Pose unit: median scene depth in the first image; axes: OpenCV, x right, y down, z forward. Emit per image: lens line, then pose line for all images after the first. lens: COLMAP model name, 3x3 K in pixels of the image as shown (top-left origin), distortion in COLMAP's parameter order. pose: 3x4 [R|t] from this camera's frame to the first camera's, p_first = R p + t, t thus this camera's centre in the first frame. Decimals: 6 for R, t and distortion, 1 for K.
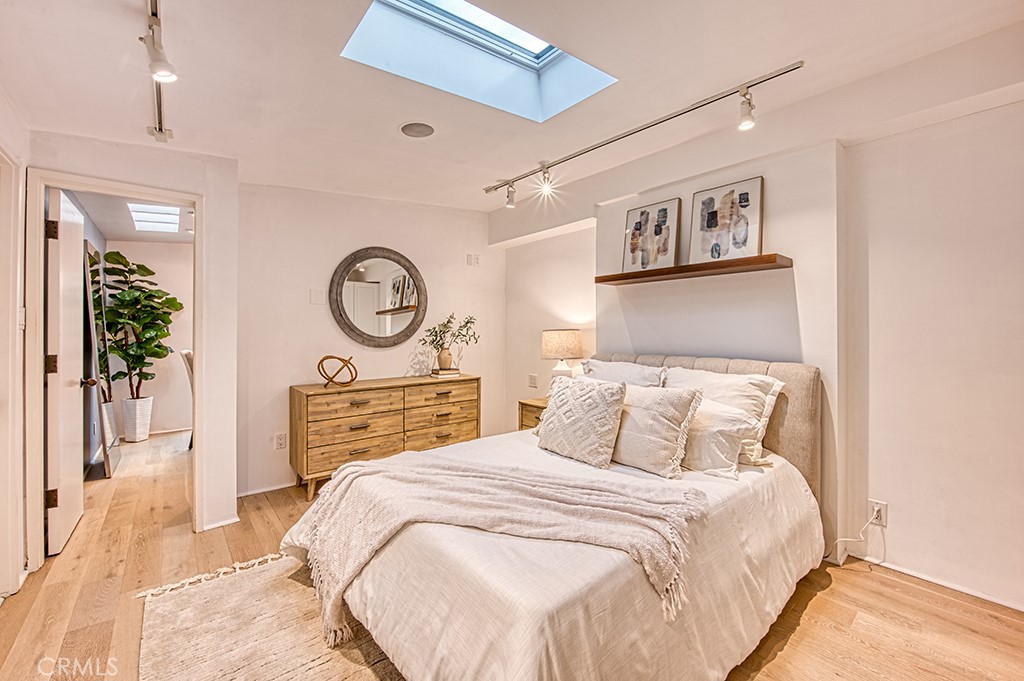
lens RADIAL K [[432.9, 0, 508.5], [0, 432.9, 336.5], [0, 0, 1]] dist [-0.000988, -0.000091]
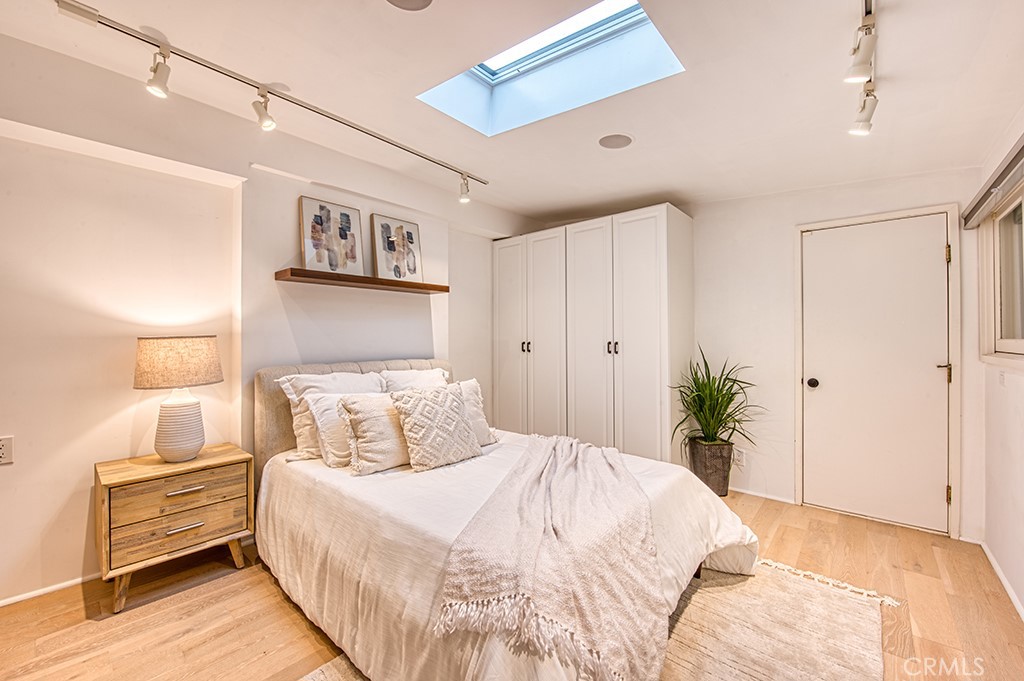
lens RADIAL K [[432.9, 0, 509.1], [0, 432.9, 336.0], [0, 0, 1]] dist [-0.000988, -0.000091]
pose [[-0.209513, -0.001320, 0.977805, -0.689694], [0.008851, 0.999956, 0.003247, -0.016387], [-0.977766, 0.009335, -0.209492, 0.848127]]
